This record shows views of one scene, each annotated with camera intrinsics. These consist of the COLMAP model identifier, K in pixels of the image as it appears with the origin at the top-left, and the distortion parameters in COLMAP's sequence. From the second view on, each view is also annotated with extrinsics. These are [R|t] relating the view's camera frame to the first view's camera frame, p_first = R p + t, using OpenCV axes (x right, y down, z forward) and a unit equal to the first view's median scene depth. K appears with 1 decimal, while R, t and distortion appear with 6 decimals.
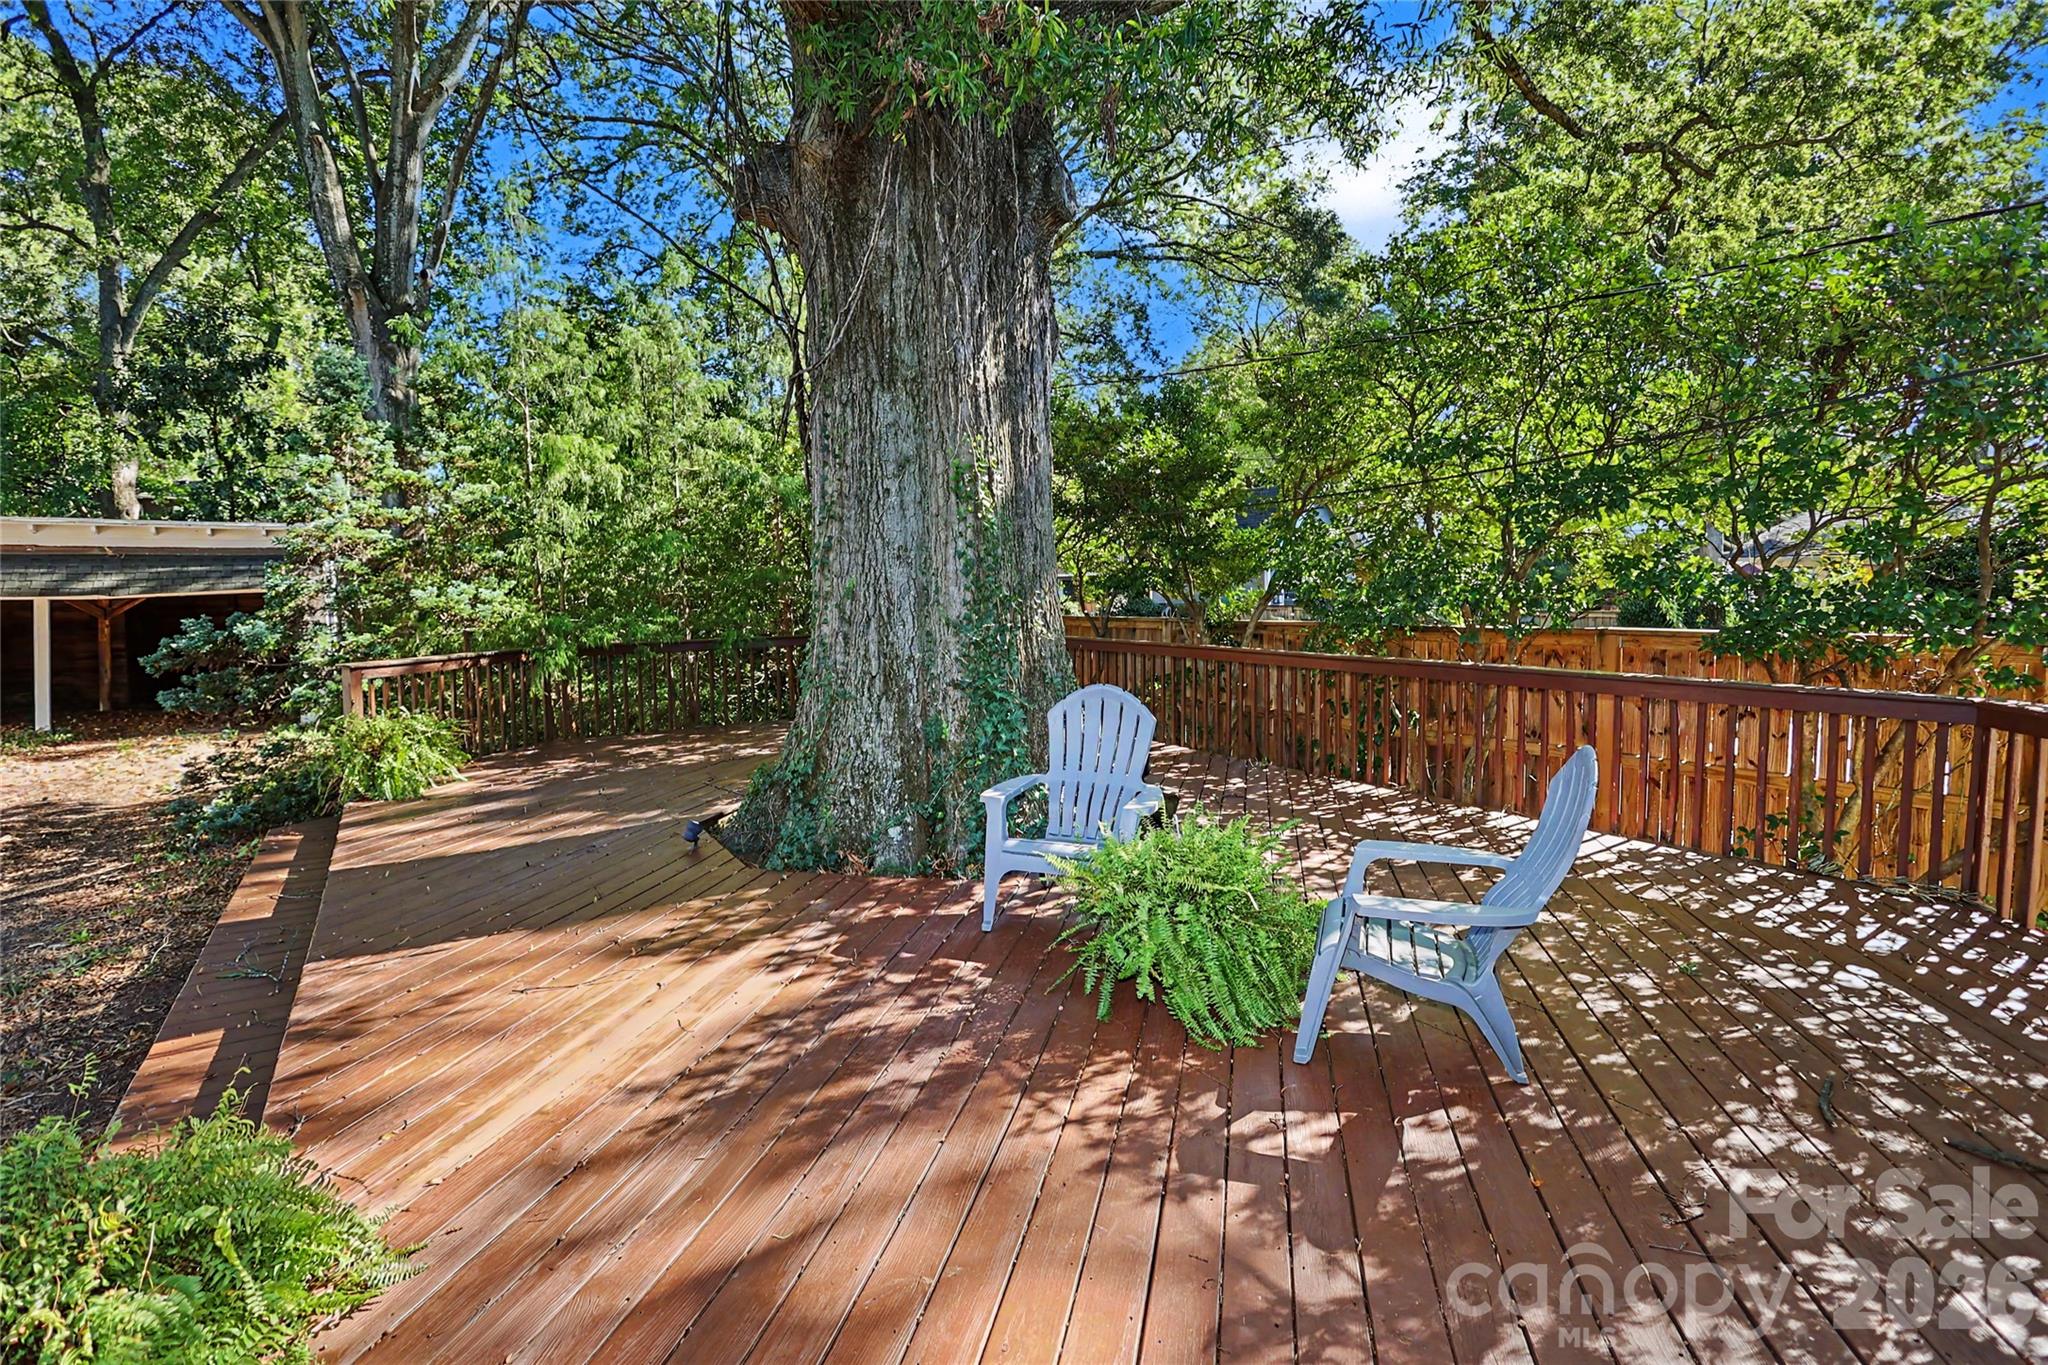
lens RADIAL K [[974.3, 0, 1037.6], [0, 974.3, 674.4], [0, 0, 1]] dist [0.004196, -0.001530]
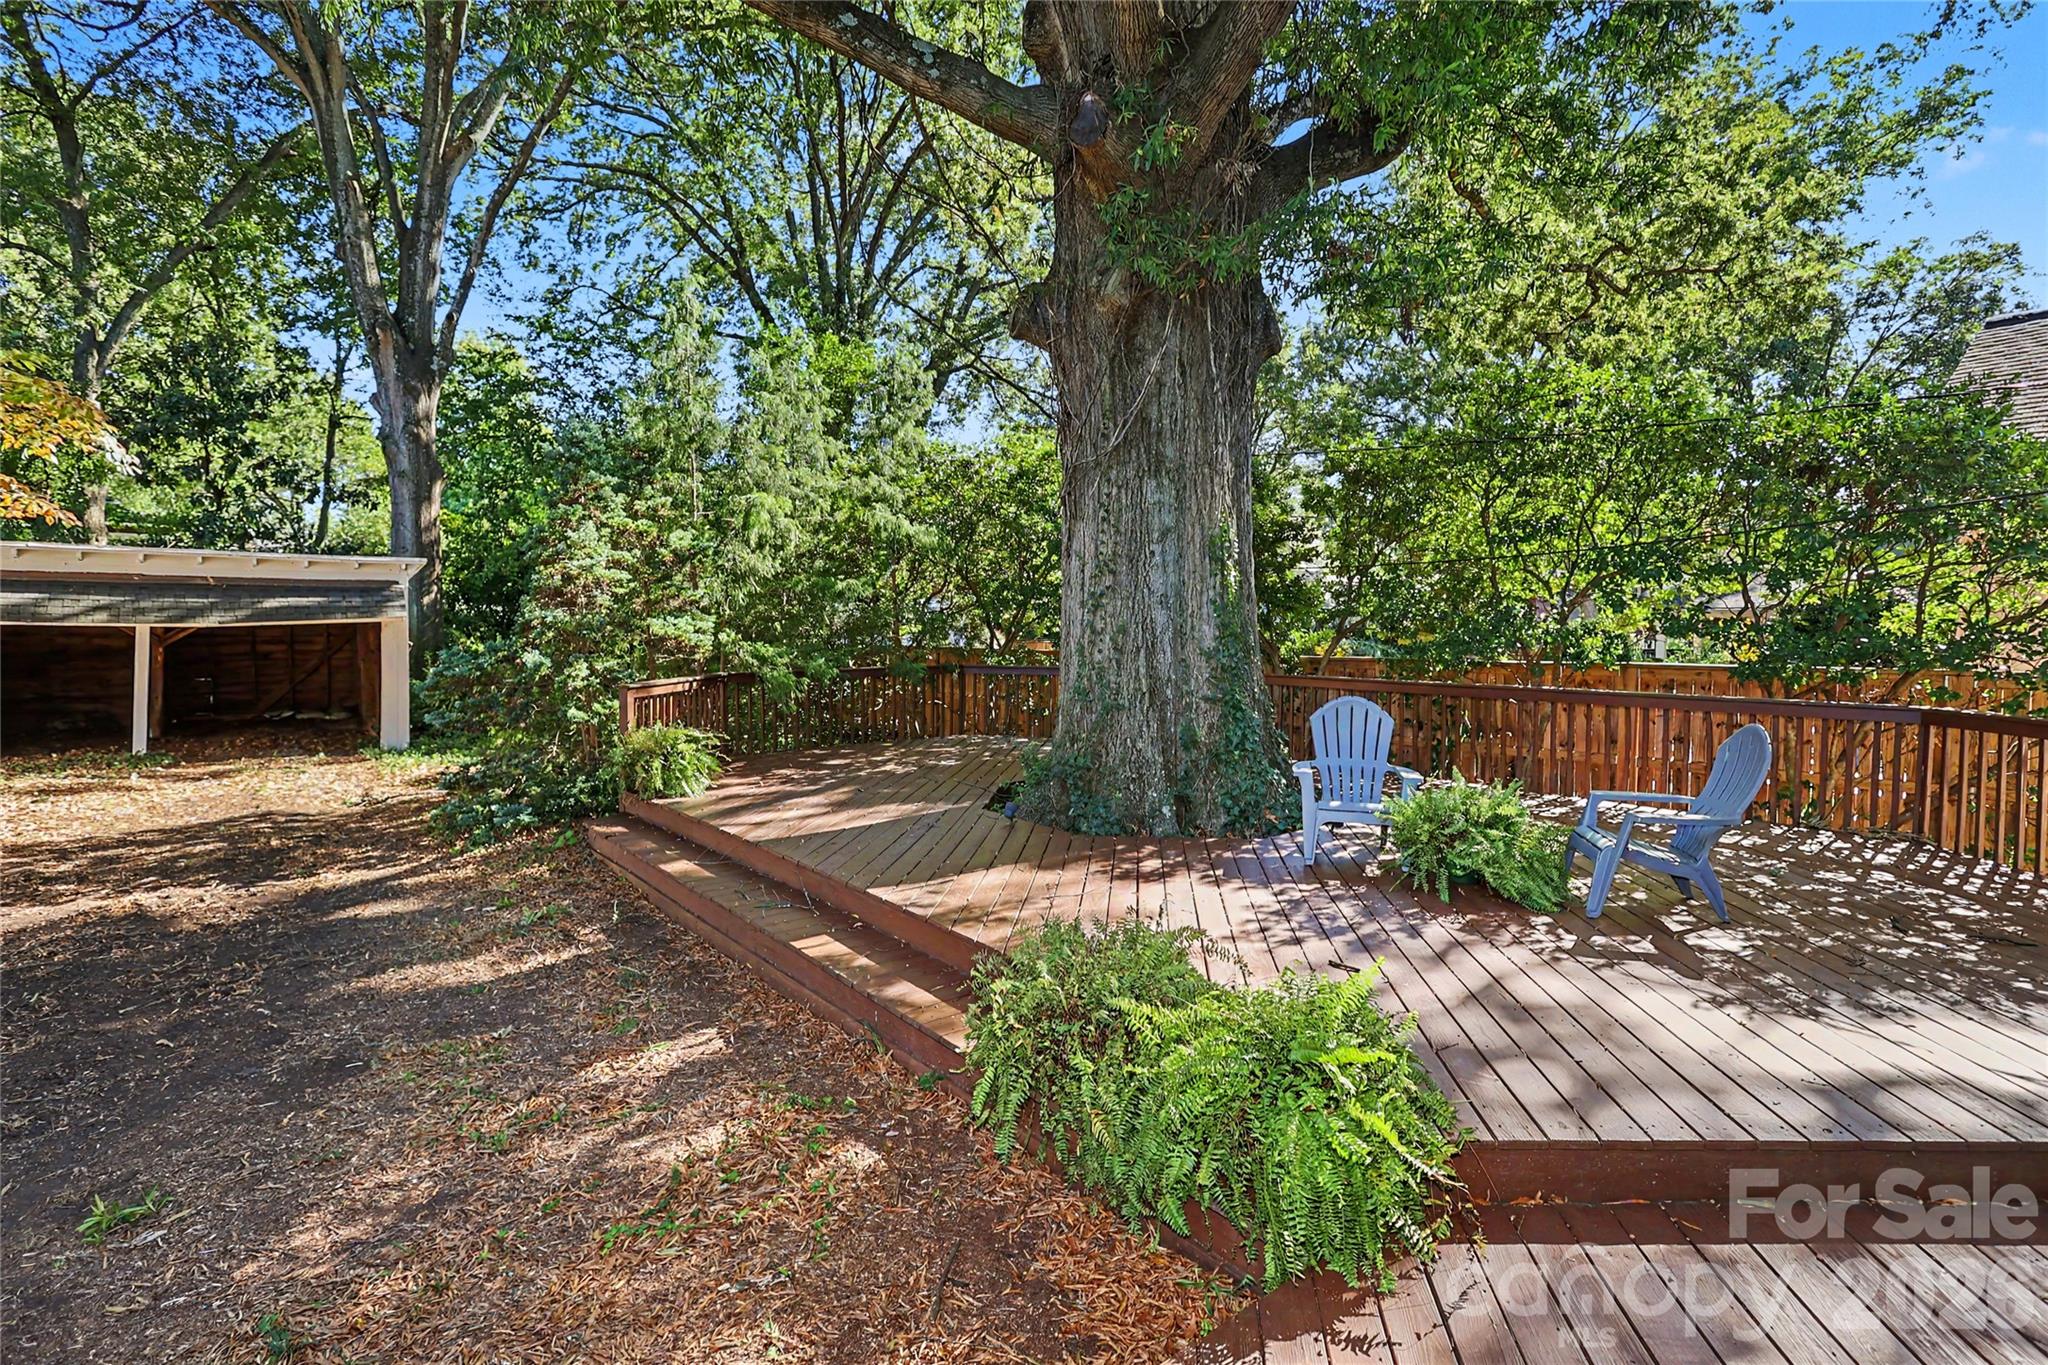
lens RADIAL K [[974.3, 0, 1015.1], [0, 974.3, 691.4], [0, 0, 1]] dist [0.004196, -0.001530]
pose [[0.994345, 0.003994, 0.106127, -0.350726], [-0.001787, 0.999781, -0.020874, 0.020407], [-0.106188, 0.020566, 0.994133, -0.212338]]
